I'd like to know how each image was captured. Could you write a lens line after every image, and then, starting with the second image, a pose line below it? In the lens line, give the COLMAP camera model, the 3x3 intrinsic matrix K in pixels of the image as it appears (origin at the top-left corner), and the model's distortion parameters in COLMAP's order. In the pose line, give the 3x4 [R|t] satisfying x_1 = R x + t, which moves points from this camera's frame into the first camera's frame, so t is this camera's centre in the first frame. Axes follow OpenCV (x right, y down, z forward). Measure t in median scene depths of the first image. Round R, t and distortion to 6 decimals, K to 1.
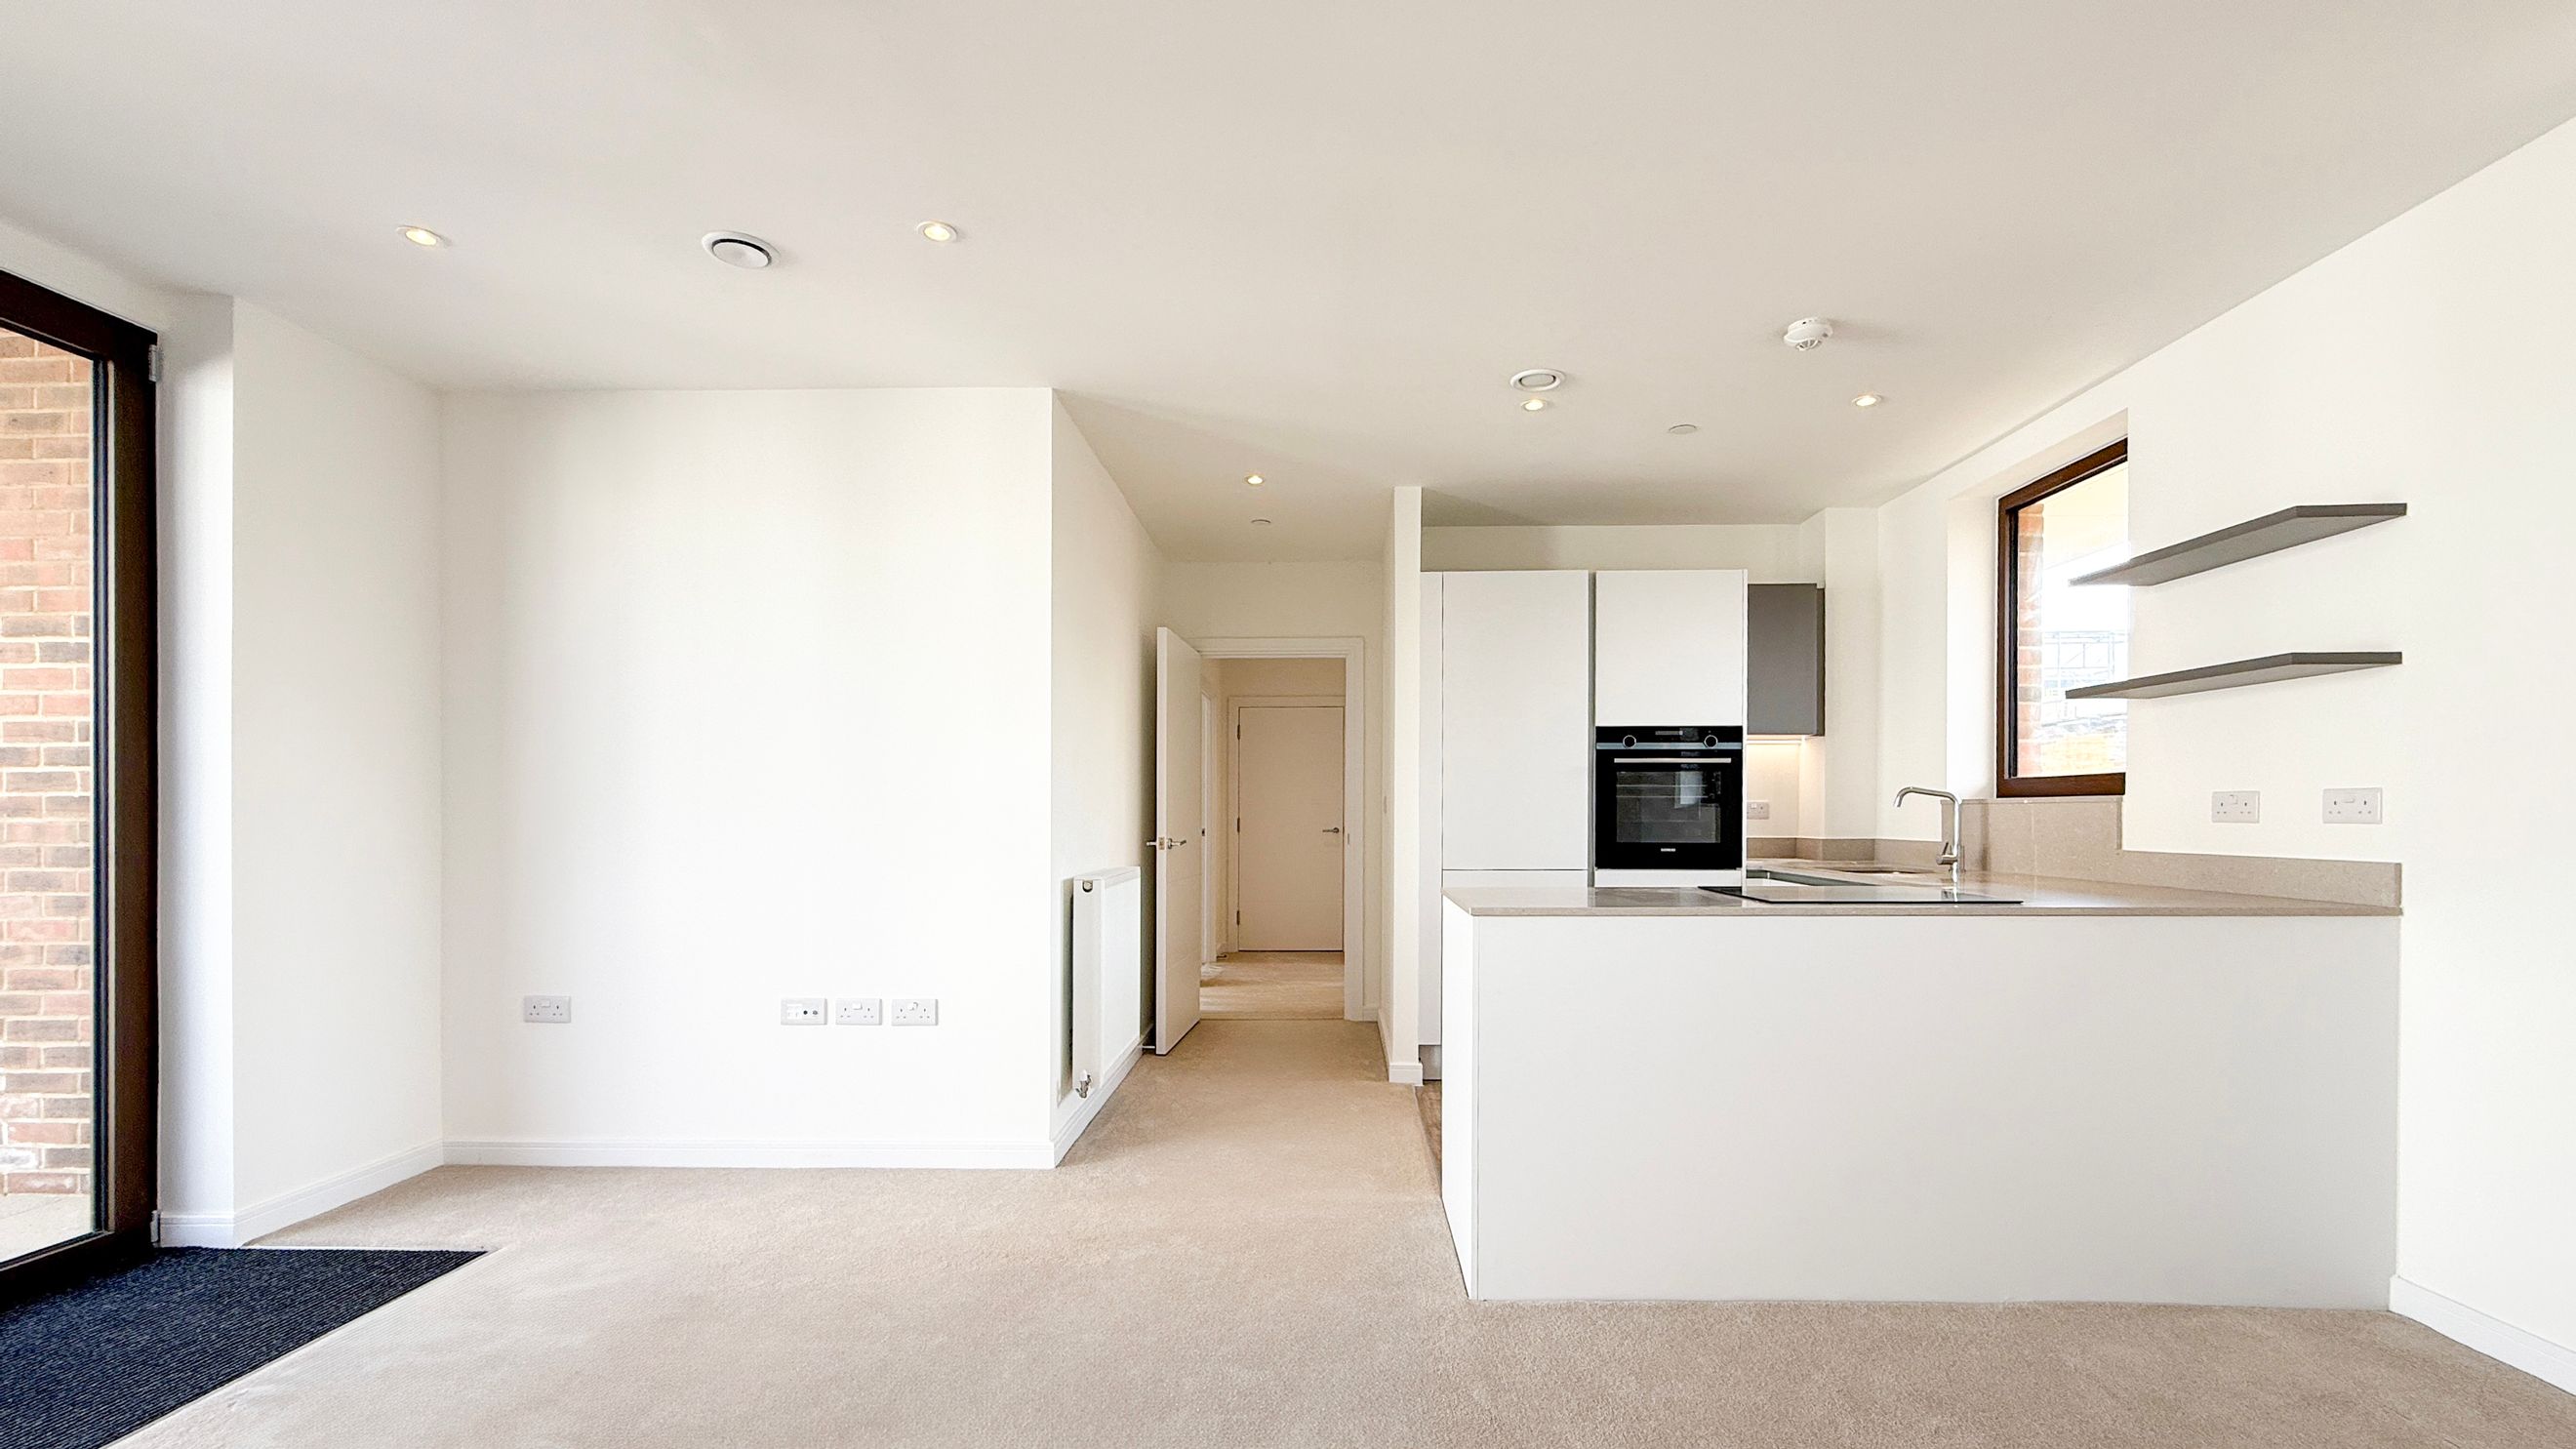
lens RADIAL K [[1059.4, 0, 1294.0], [0, 1059.4, 815.6], [0, 0, 1]] dist [0.008133, -0.004848]
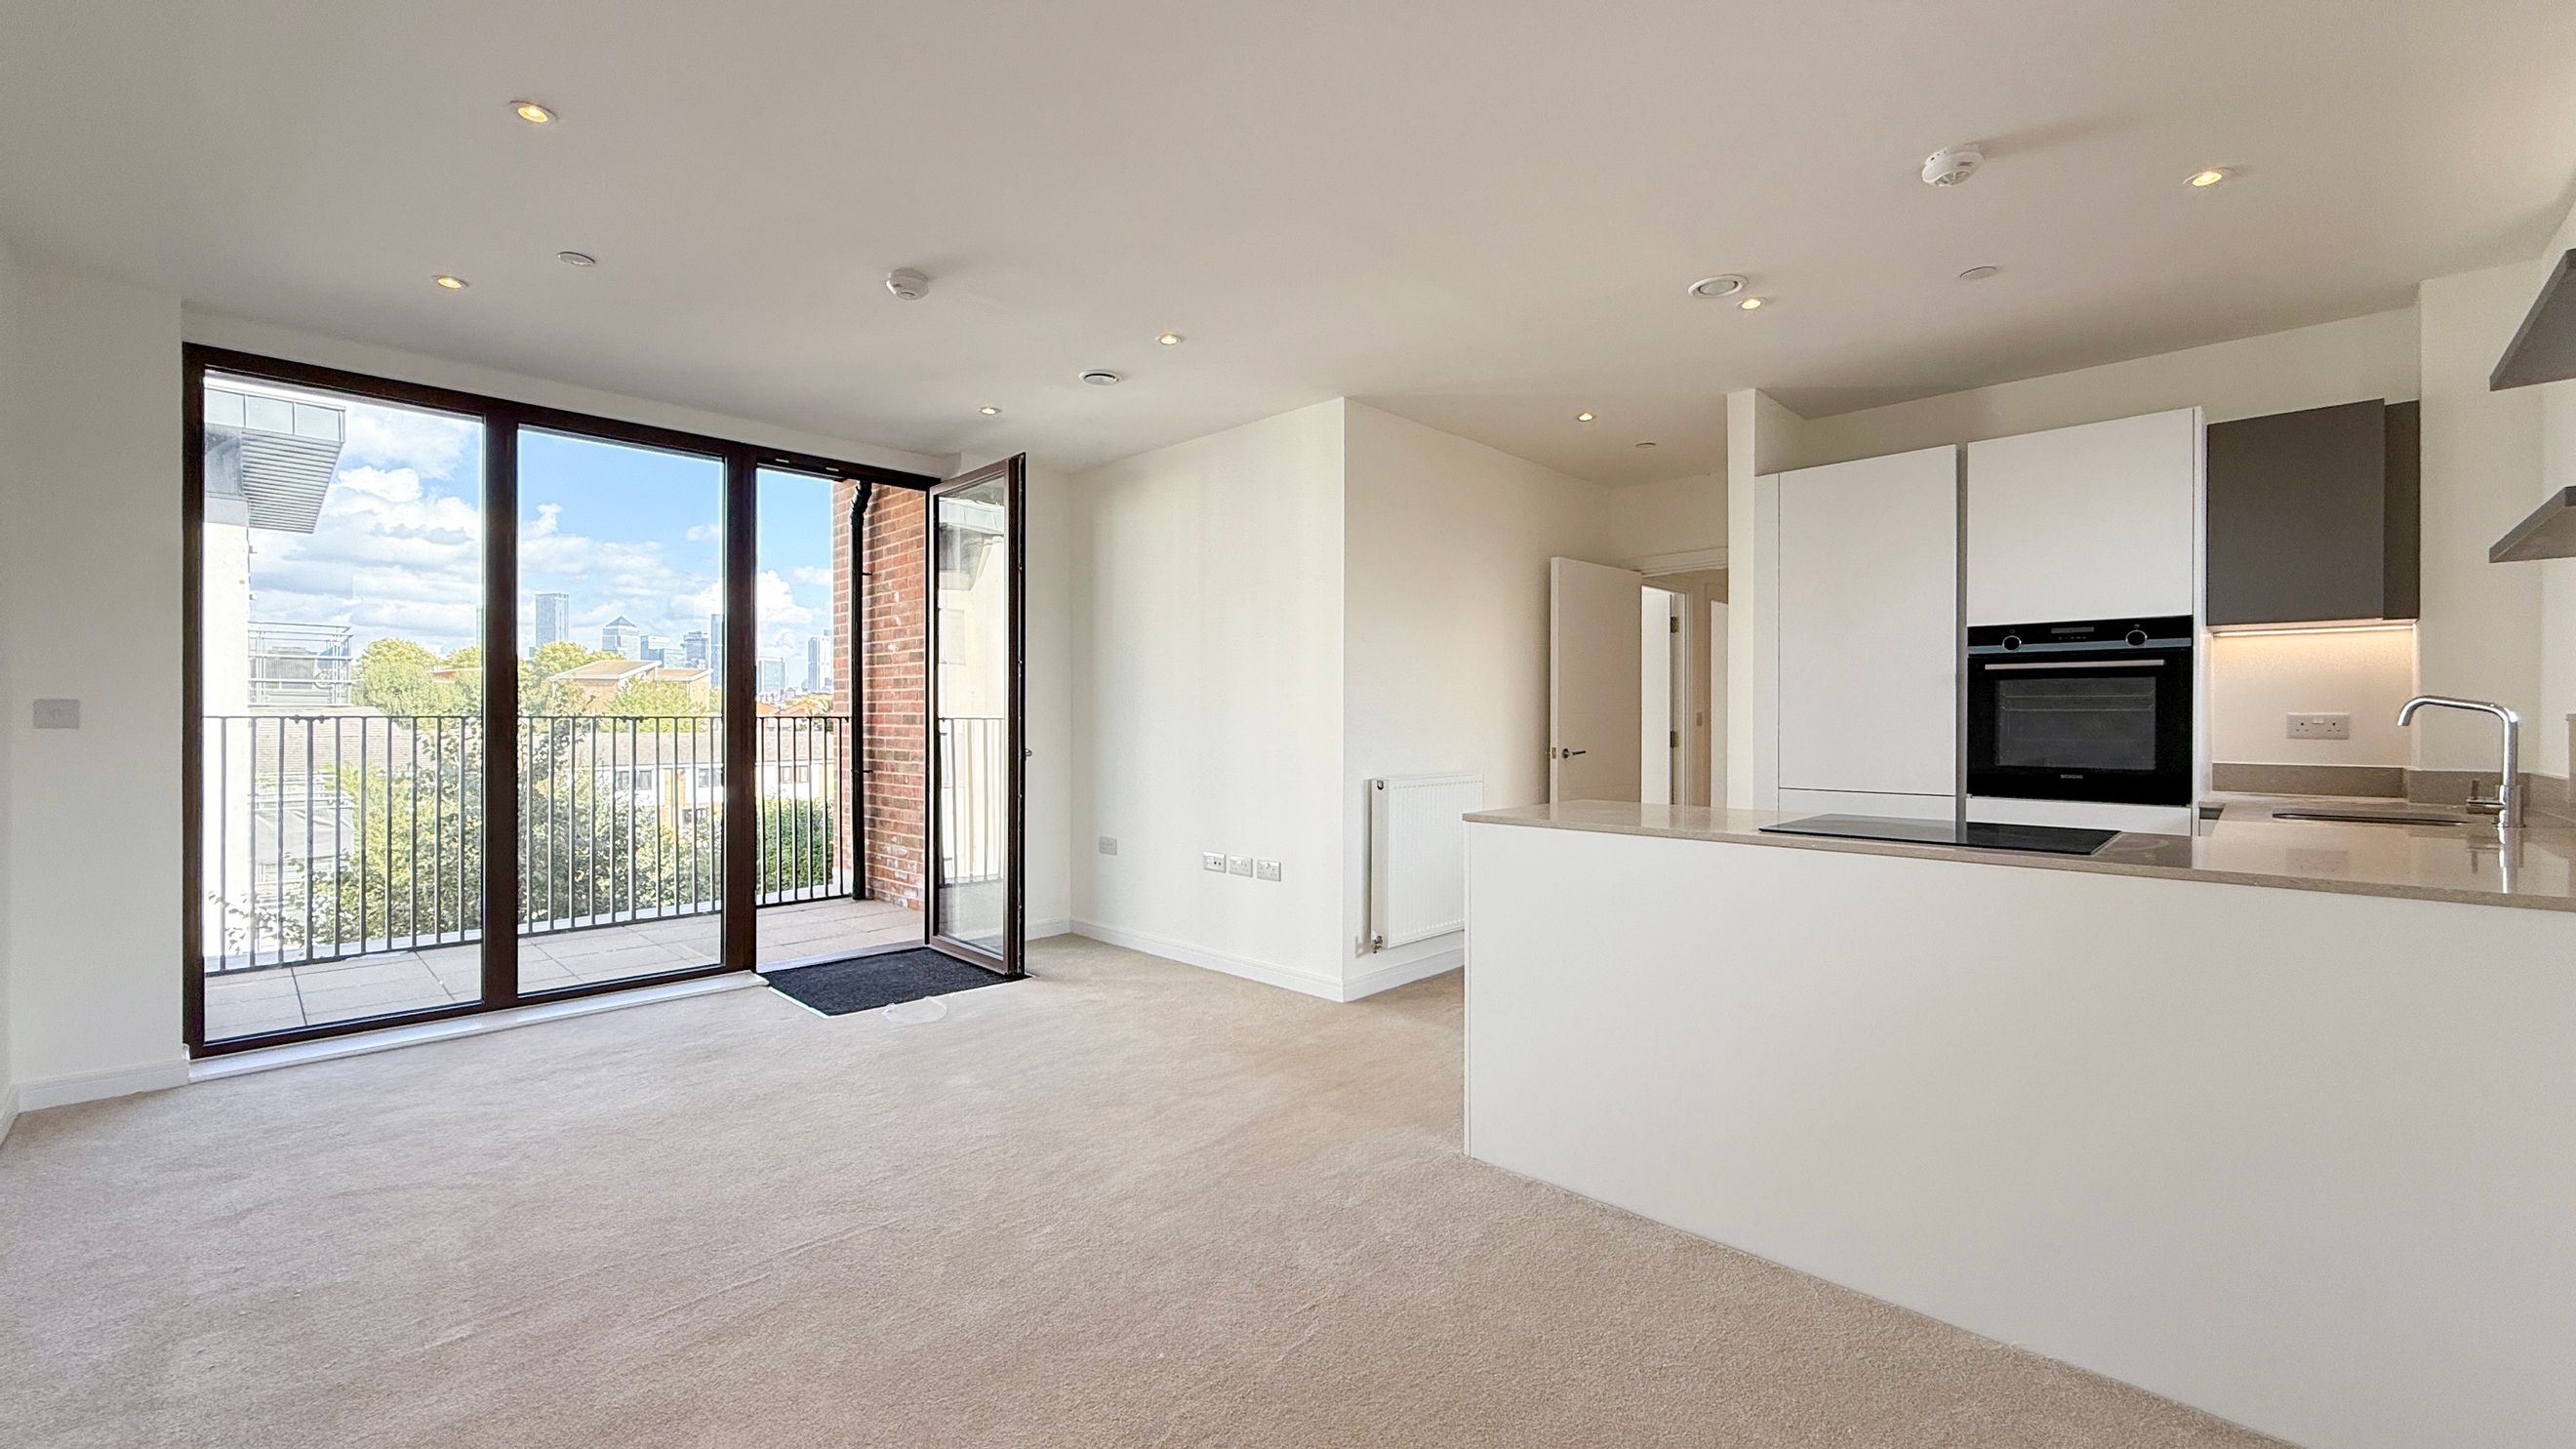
lens RADIAL K [[1029.0, 0, 1298.7], [0, 1029.0, 722.0], [0, 0, 1]] dist [0.000014, -0.000197]
pose [[0.736515, 0.003866, -0.676410, 0.533092], [-0.003415, 0.999992, 0.001997, -0.009810], [0.676413, 0.000839, 0.736522, 0.039059]]
